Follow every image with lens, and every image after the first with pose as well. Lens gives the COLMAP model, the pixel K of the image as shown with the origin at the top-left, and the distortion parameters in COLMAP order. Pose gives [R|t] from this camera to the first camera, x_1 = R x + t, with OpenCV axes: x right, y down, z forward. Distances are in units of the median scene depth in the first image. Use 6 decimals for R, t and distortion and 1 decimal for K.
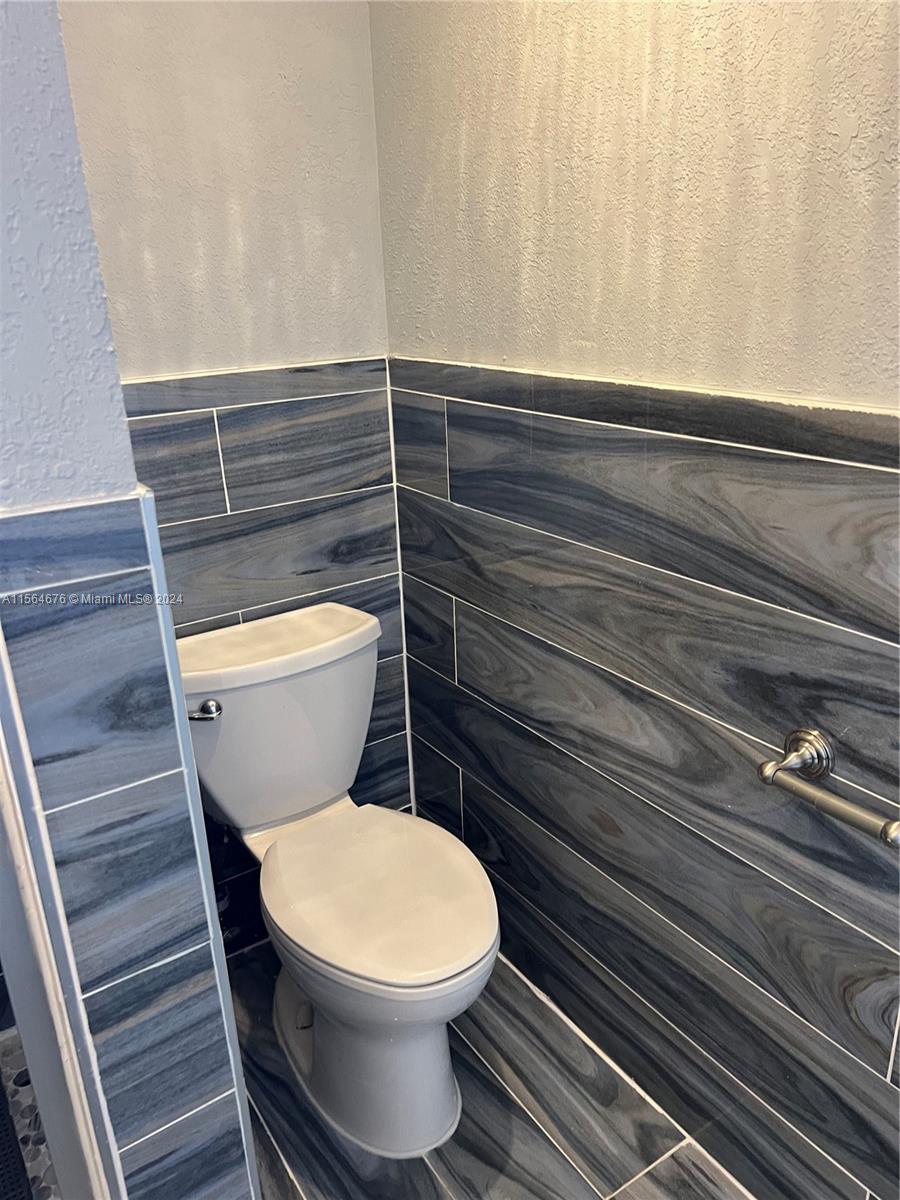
lens RADIAL K [[900.3, 0, 455.6], [0, 900.3, 601.6], [0, 0, 1]] dist [0.040362, -0.048420]
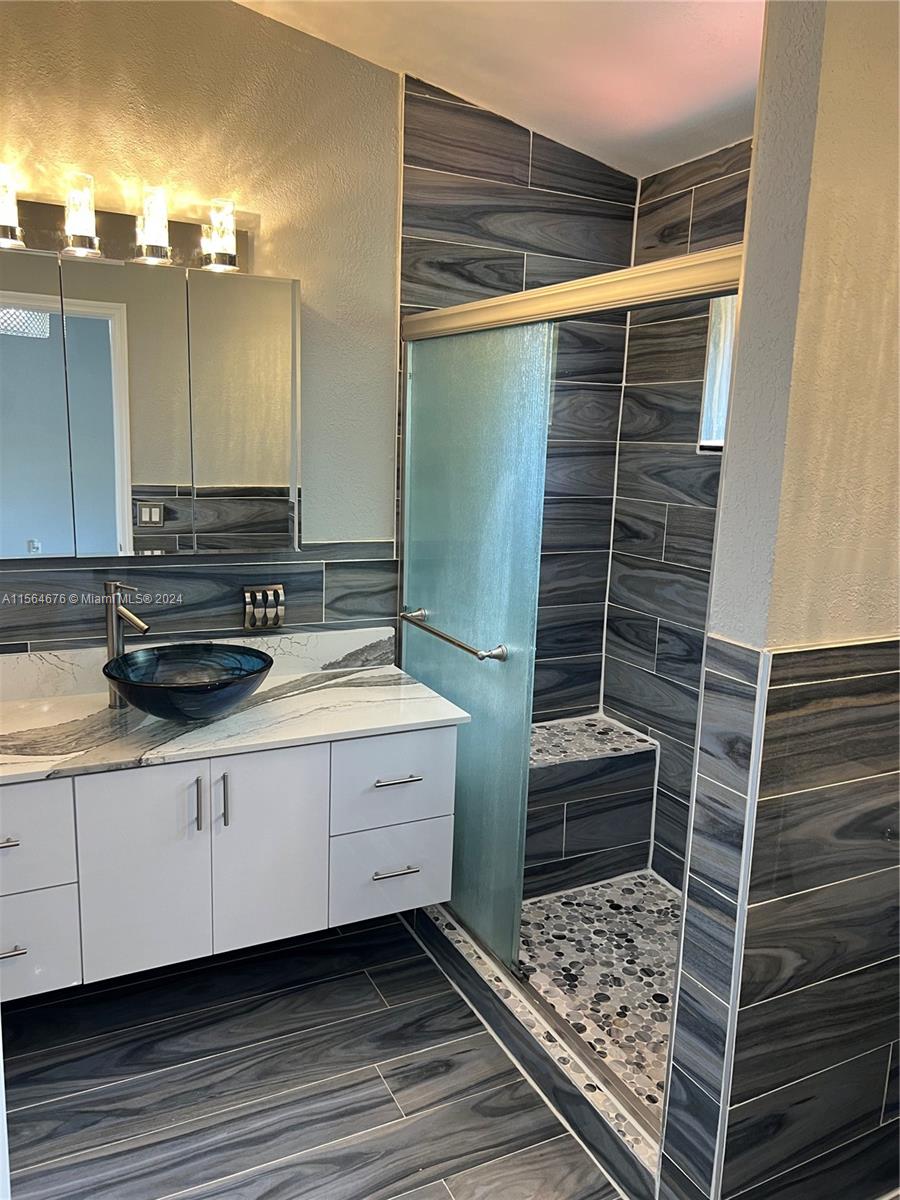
lens RADIAL K [[900.3, 0, 450.1], [0, 900.3, 600.7], [0, 0, 1]] dist [0.040362, -0.048420]
pose [[-0.133563, 0.209162, -0.968717, 1.484032], [-0.362412, 0.899464, 0.244177, -0.408597], [0.922398, 0.383687, -0.044332, 0.368168]]
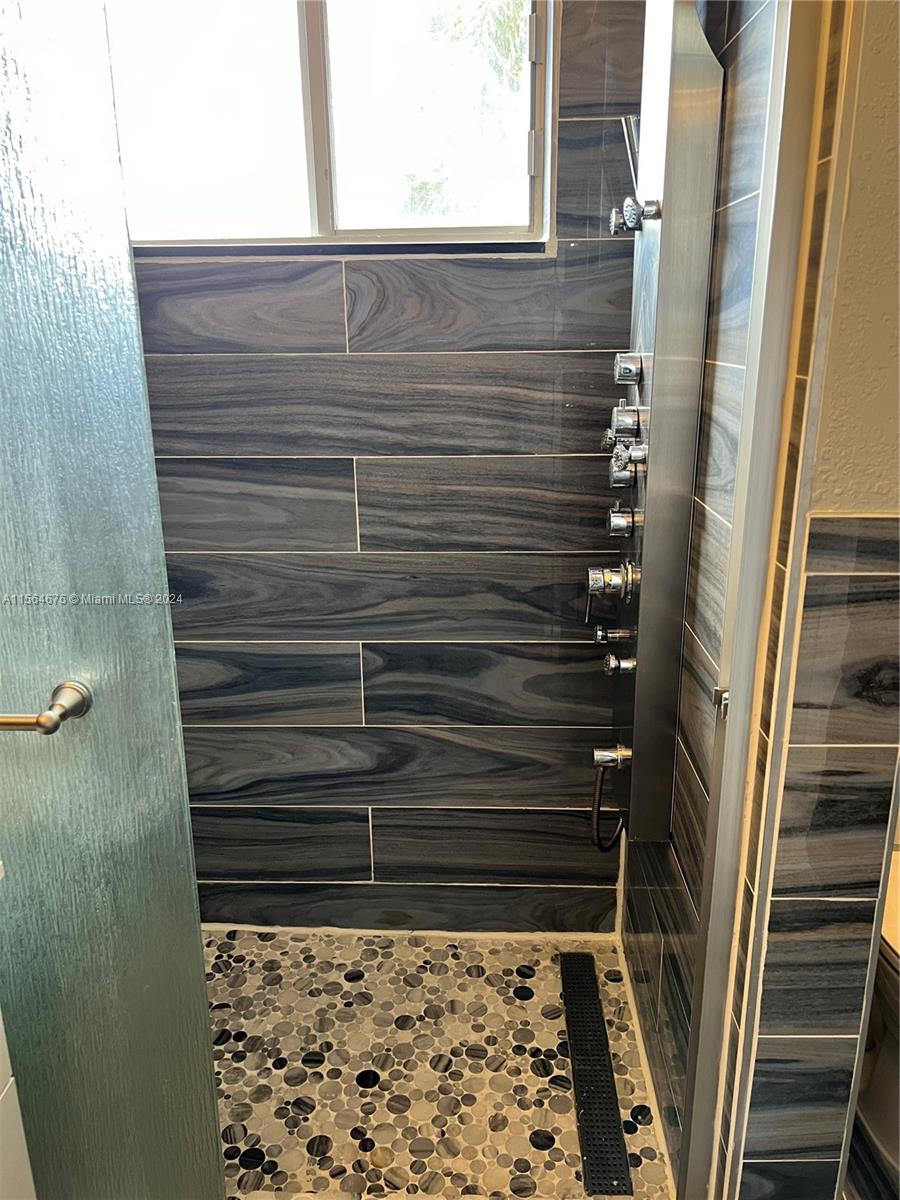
lens RADIAL K [[900.3, 0, 449.9], [0, 900.3, 601.2], [0, 0, 1]] dist [0.040362, -0.048420]
pose [[0.810892, 0.198998, -0.550321, -0.161932], [-0.219559, 0.975165, 0.029105, 0.093575], [0.542446, 0.097227, 0.834446, -0.336493]]
